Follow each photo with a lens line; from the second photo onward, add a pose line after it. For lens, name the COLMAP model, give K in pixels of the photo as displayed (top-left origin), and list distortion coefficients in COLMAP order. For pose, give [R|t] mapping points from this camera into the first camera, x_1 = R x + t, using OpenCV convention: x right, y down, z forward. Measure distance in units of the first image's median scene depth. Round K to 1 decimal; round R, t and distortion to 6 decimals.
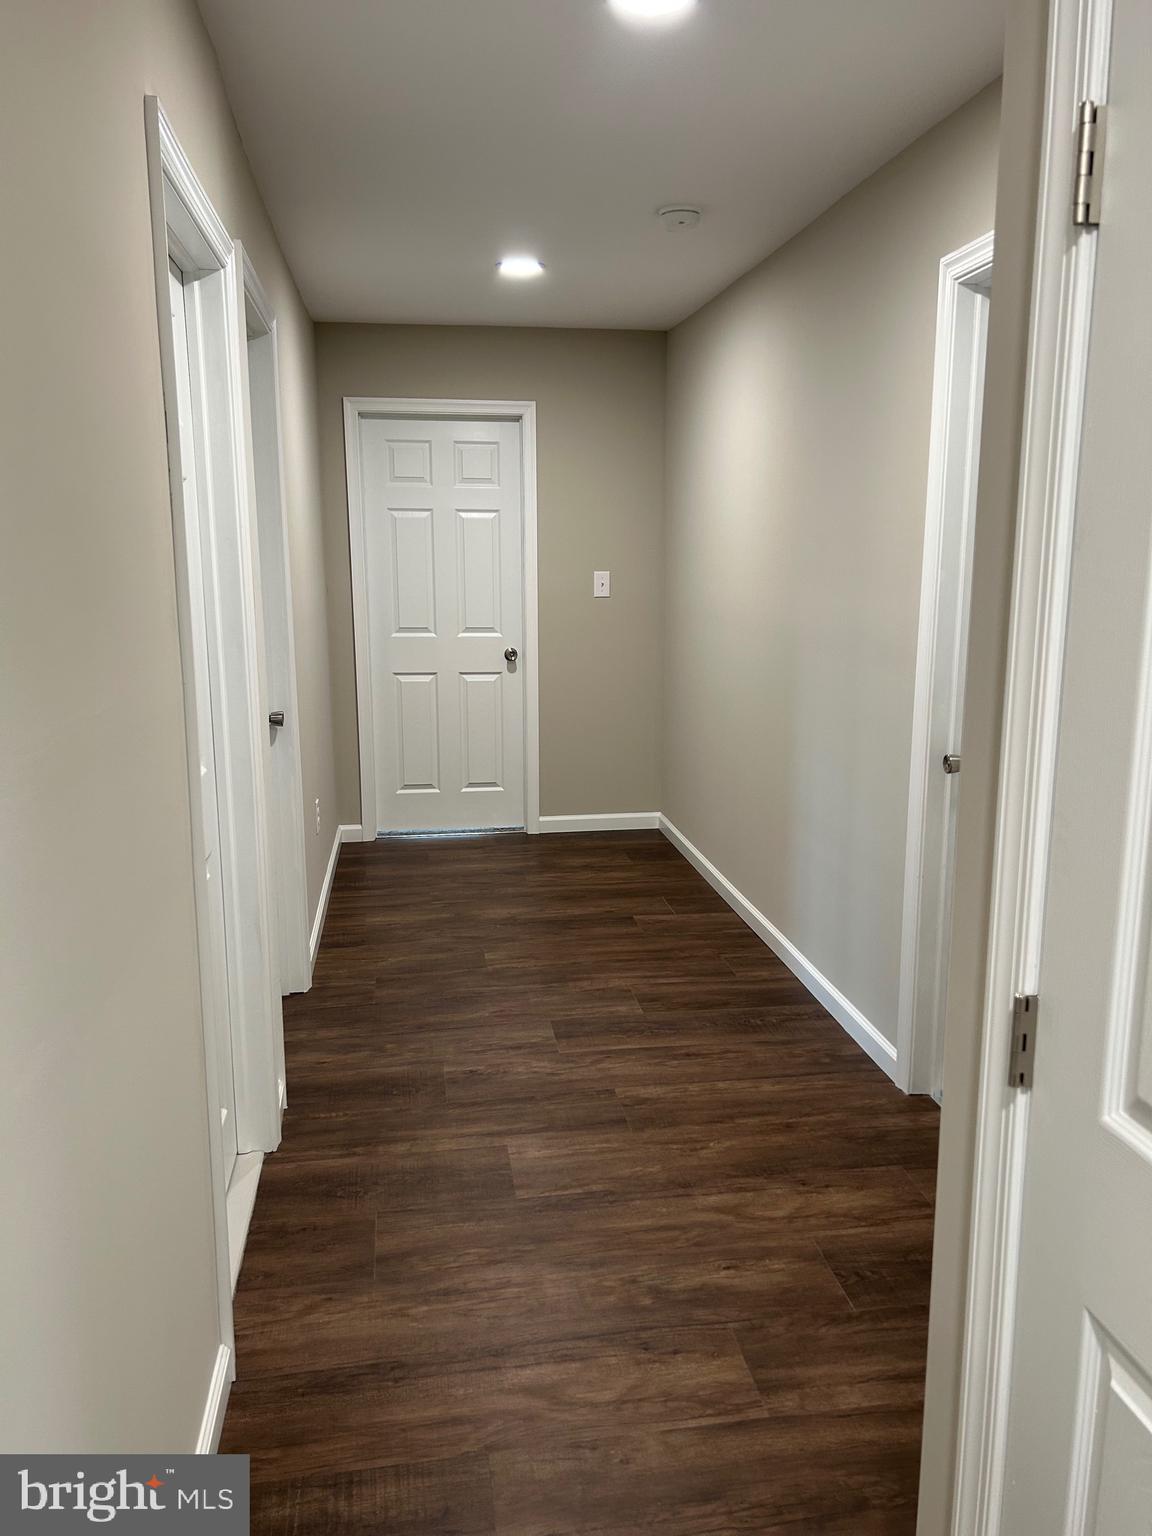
lens RADIAL K [[1147.4, 0, 576.0], [0, 1147.4, 768.0], [0, 0, 1]] dist [0.009389, -0.004023]
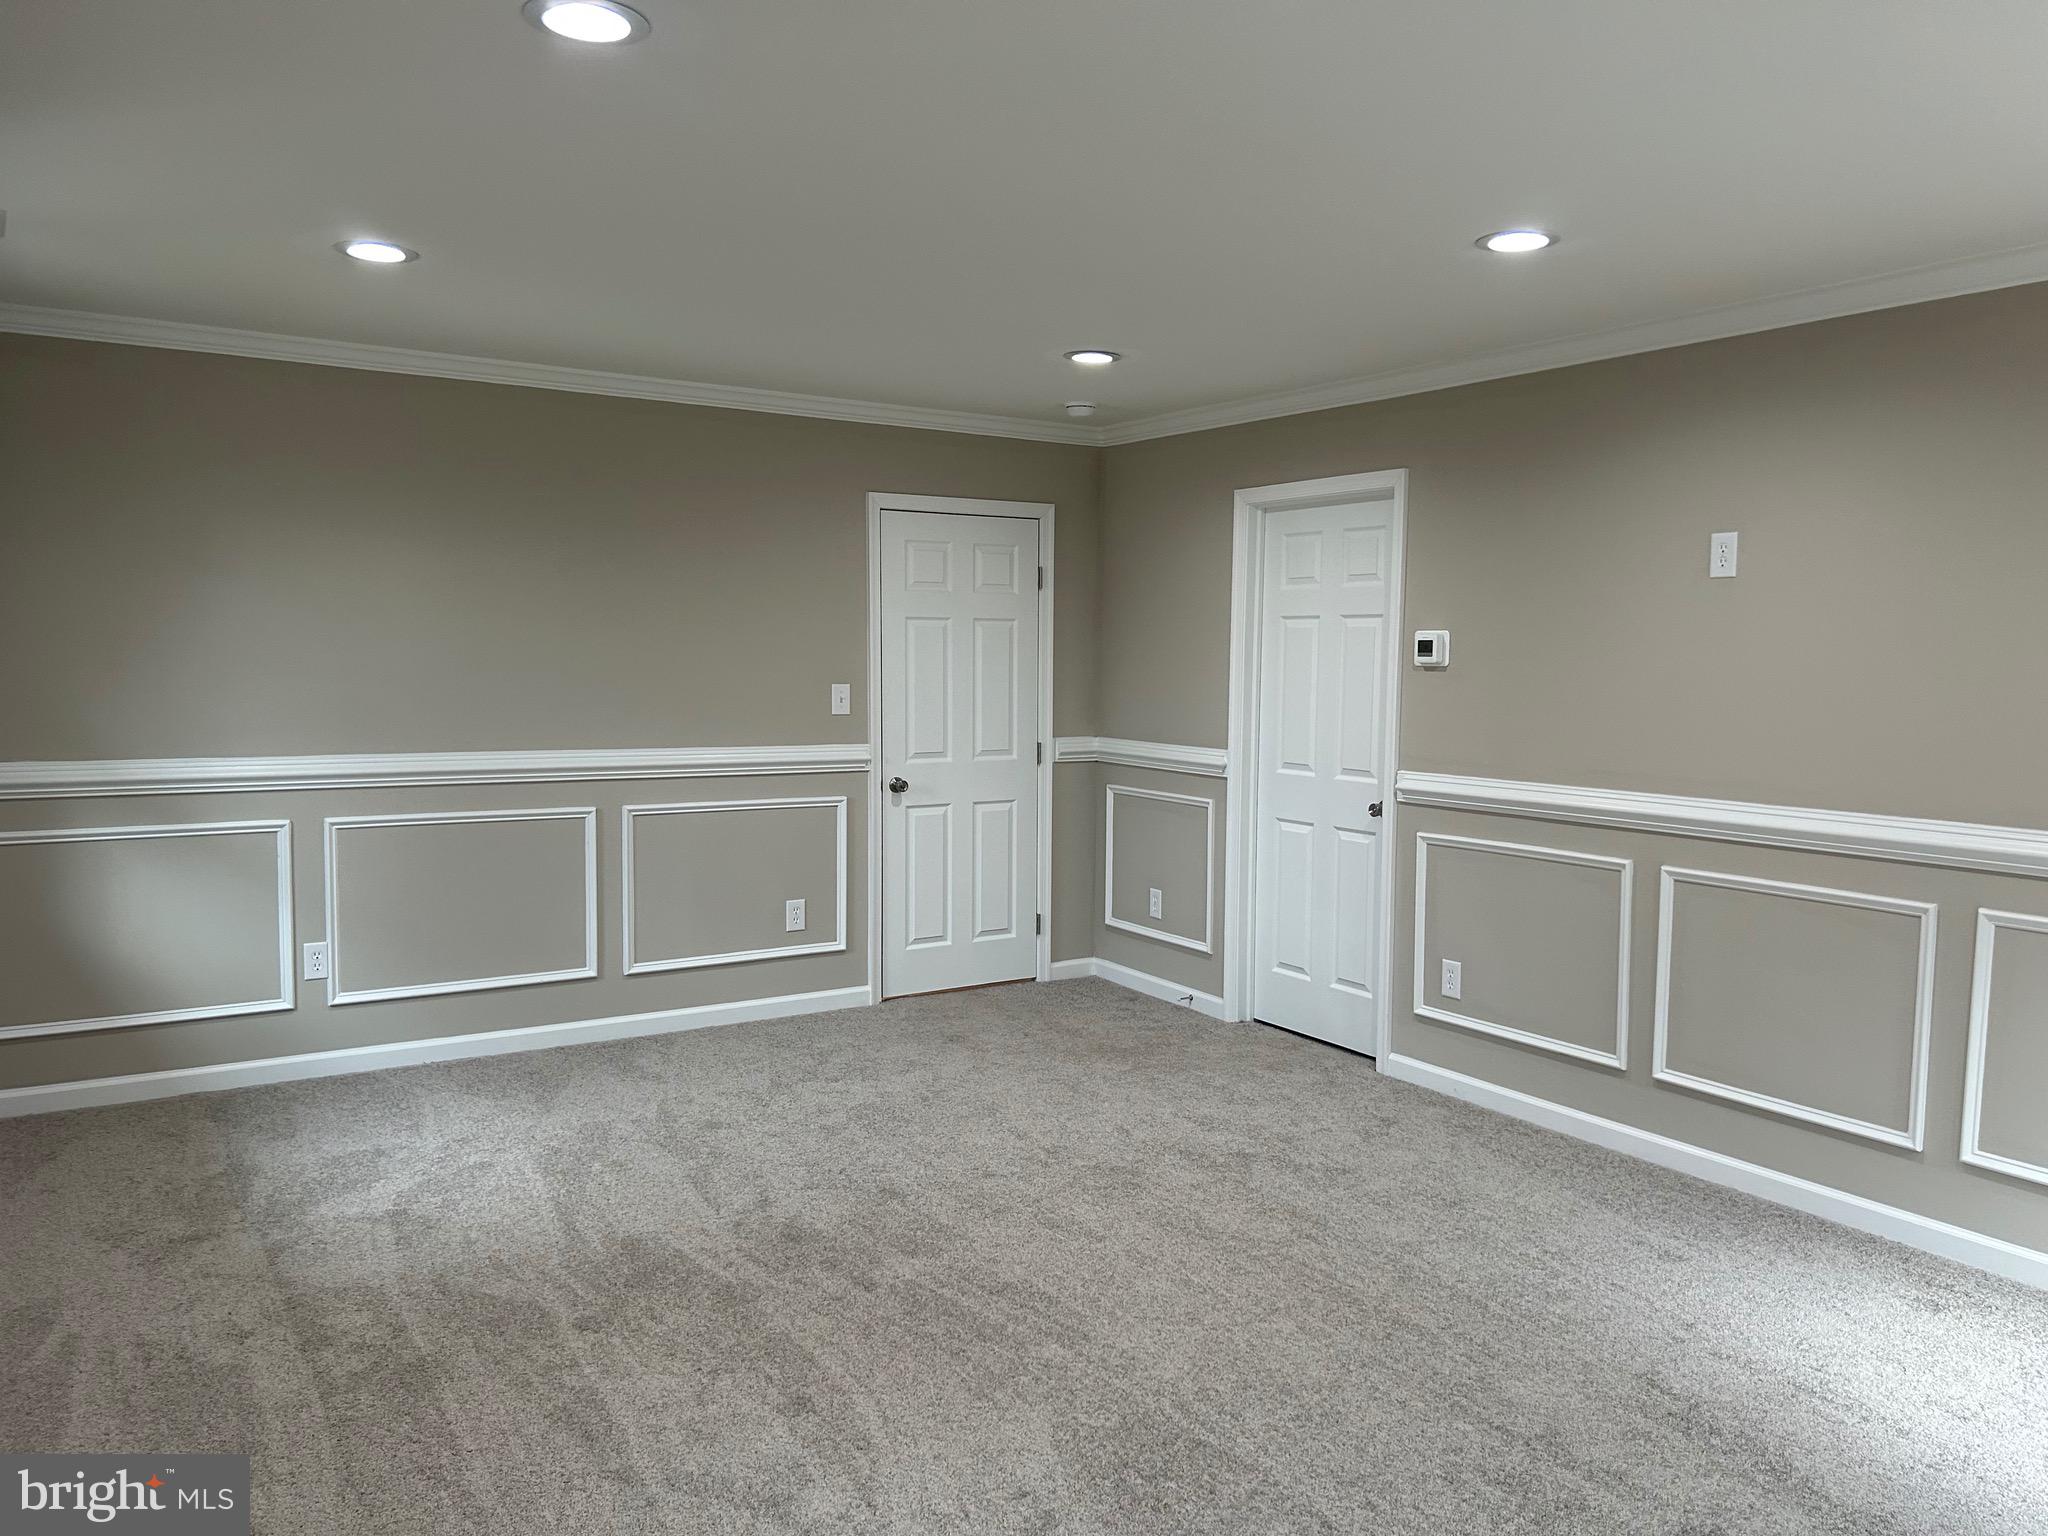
lens RADIAL K [[1529.9, 0, 1024.0], [0, 1529.9, 768.0], [0, 0, 1]] dist [0.009389, -0.004023]
pose [[0.404853, 0.070017, -0.911697, 0.757292], [-0.182424, 0.983205, -0.005500, -0.081211], [0.896000, 0.168542, 0.410826, 0.409979]]
